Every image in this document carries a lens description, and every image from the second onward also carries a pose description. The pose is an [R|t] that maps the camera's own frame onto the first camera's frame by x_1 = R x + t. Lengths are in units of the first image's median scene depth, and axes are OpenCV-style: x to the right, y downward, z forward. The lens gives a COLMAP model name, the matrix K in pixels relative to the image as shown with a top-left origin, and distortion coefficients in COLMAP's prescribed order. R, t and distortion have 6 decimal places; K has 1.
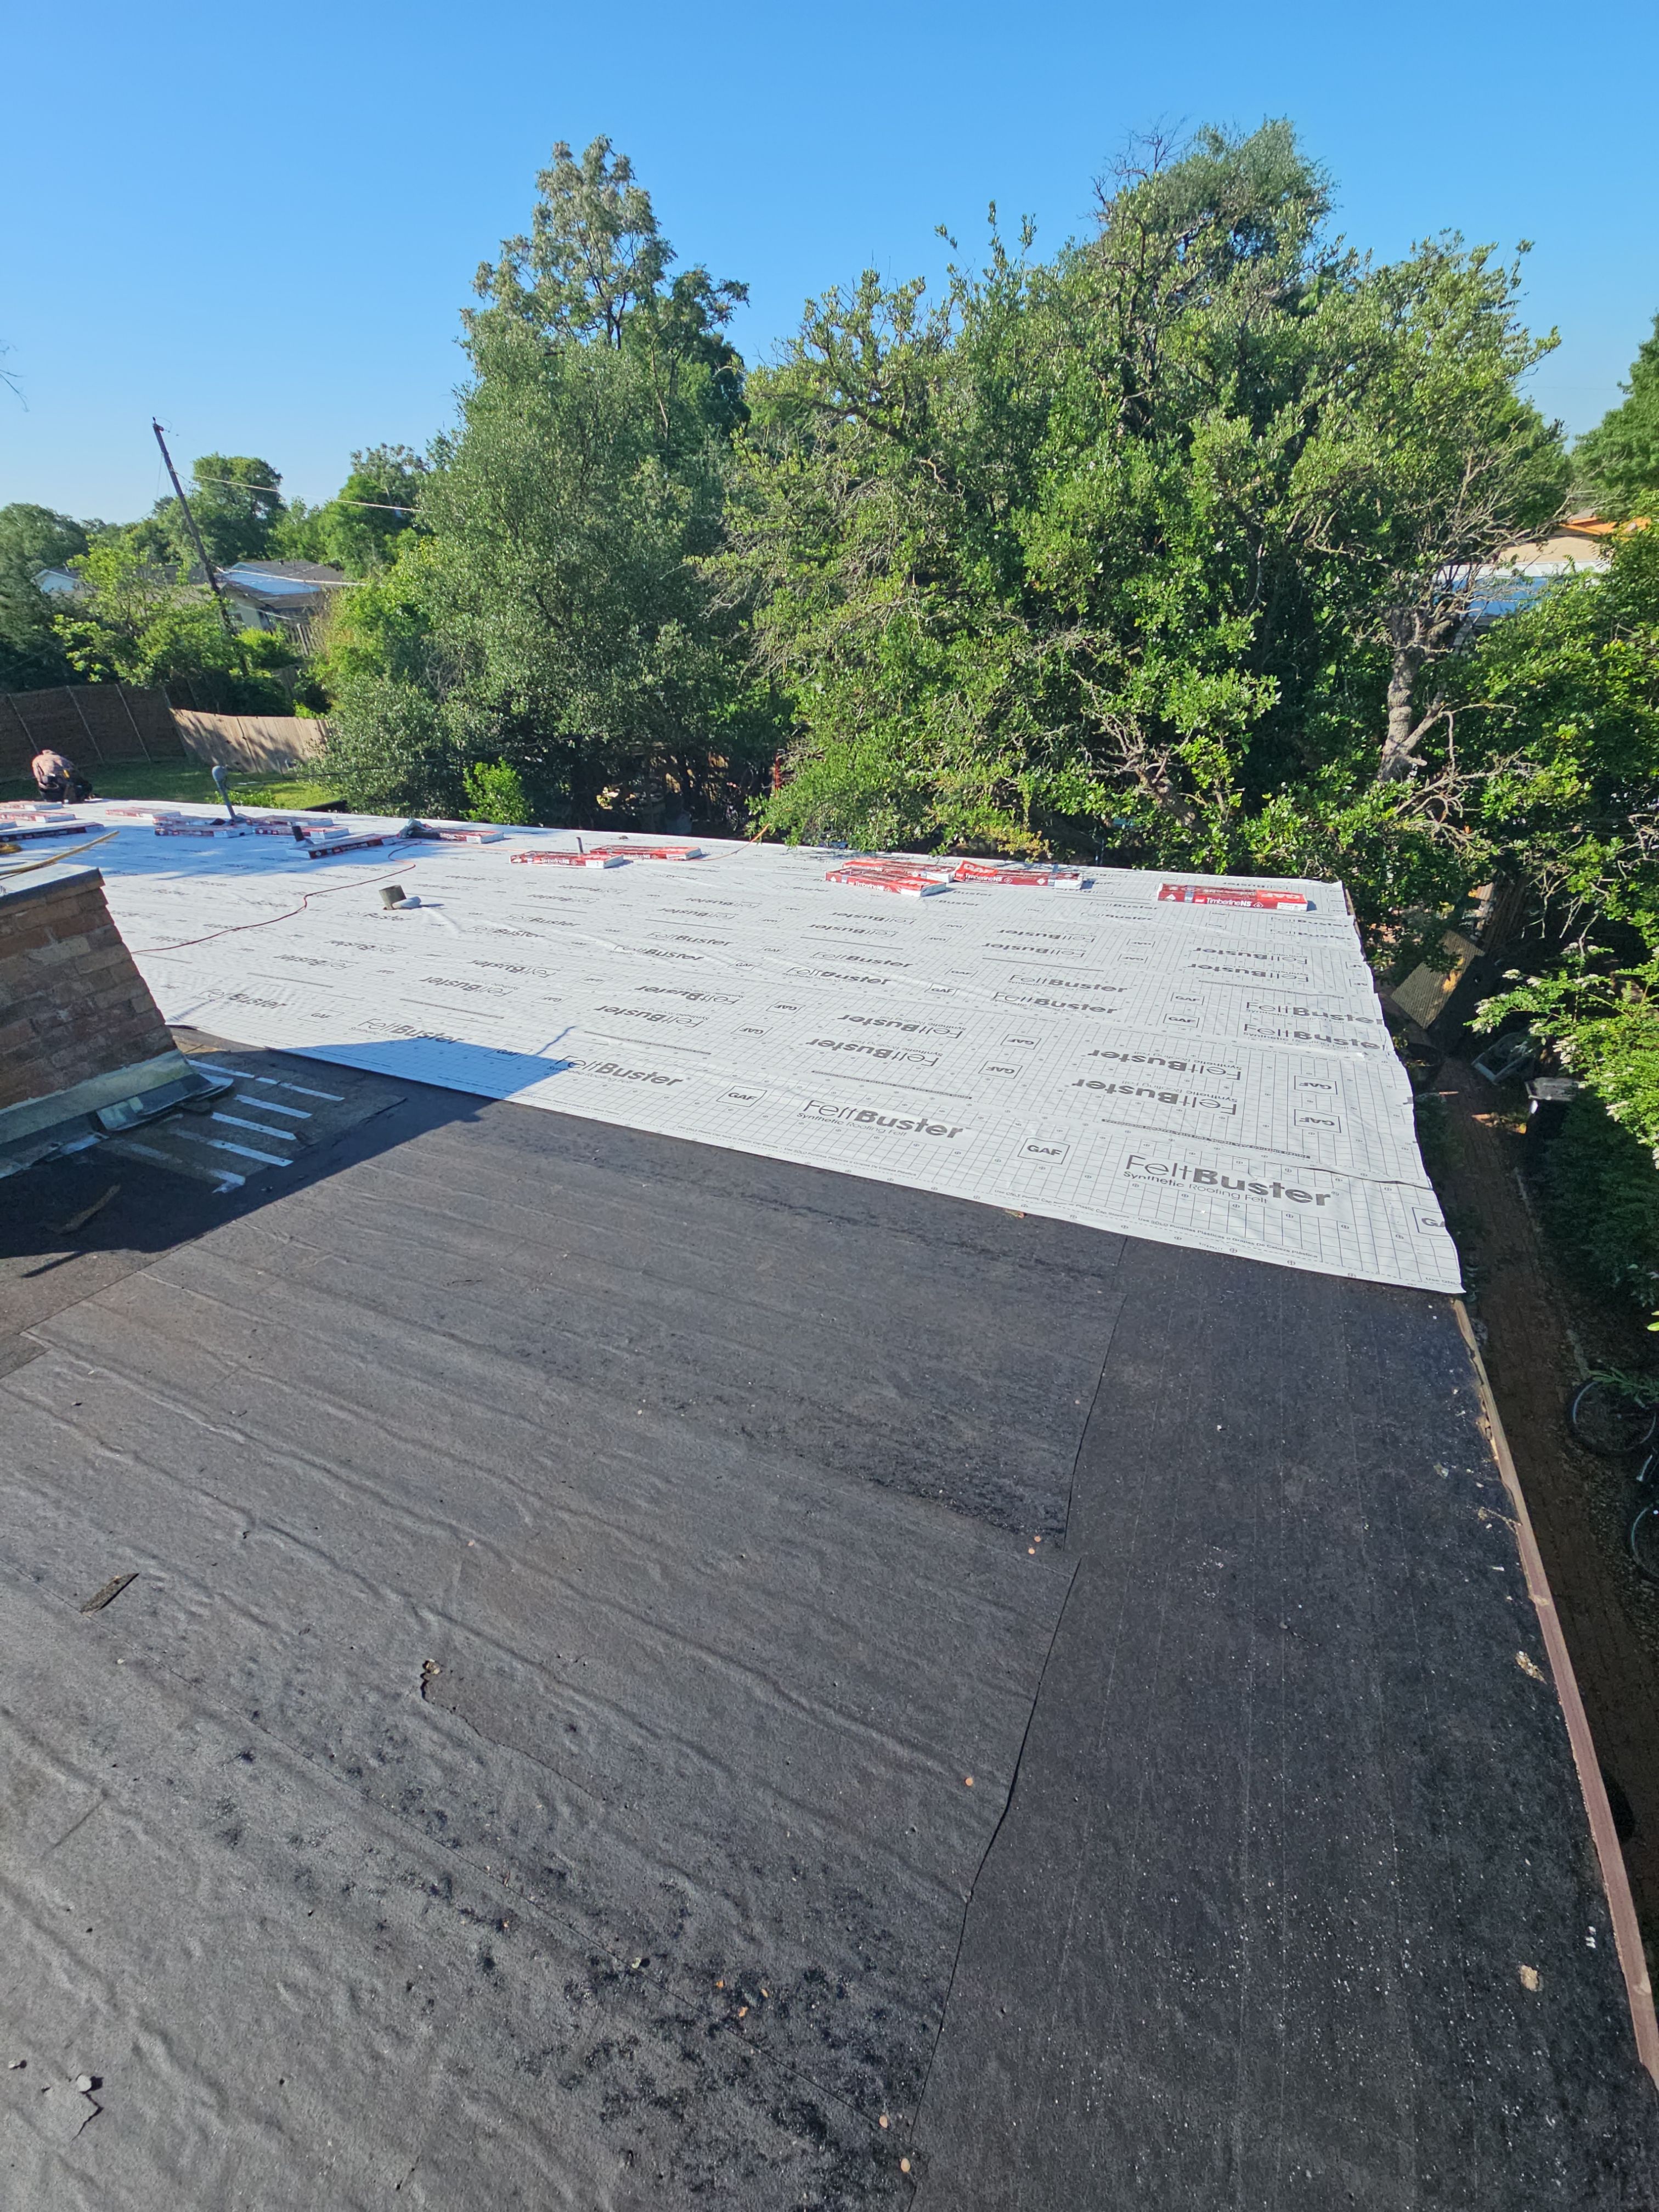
lens RADIAL K [[882.2, 0, 833.8], [0, 882.2, 1119.4], [0, 0, 1]] dist [-0.008533, 0.000566]
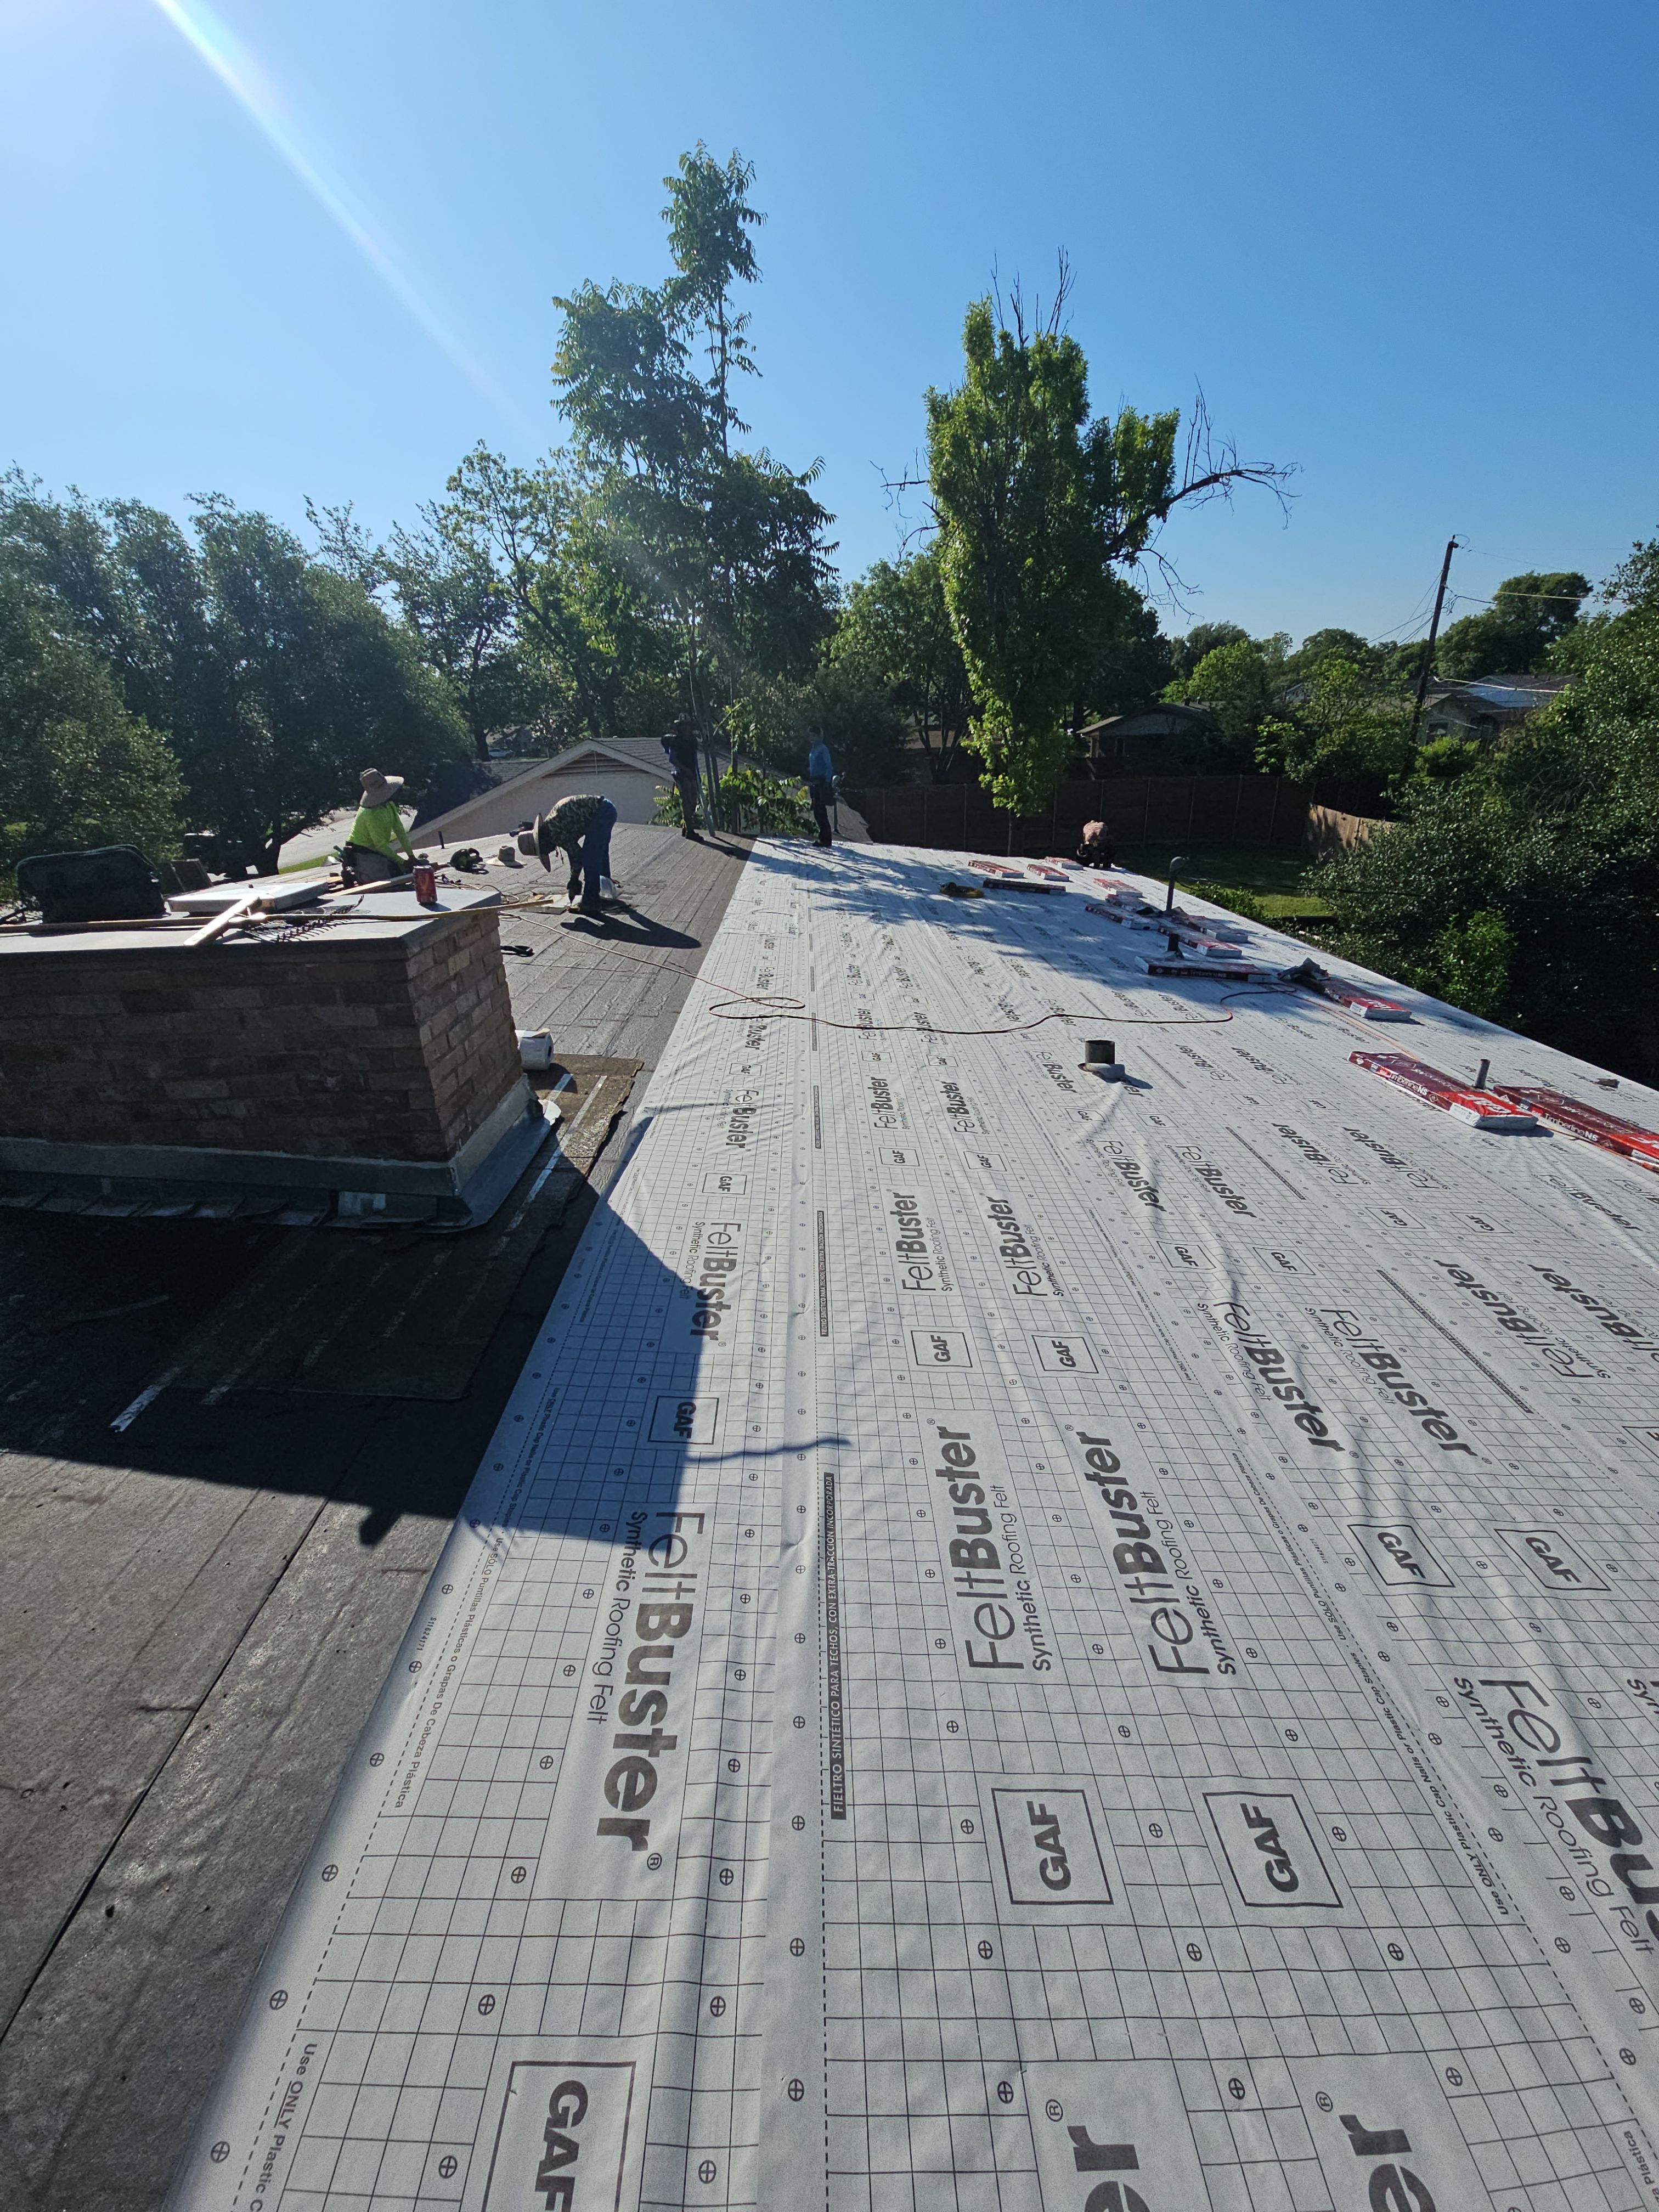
lens RADIAL K [[882.2, 0, 828.3], [0, 882.2, 1118.1], [0, 0, 1]] dist [-0.008533, 0.000566]
pose [[0.428571, 0.390832, -0.814603, 0.012737], [-0.472218, 0.865549, 0.166836, -0.156927], [0.770284, 0.313169, 0.555507, 0.309795]]
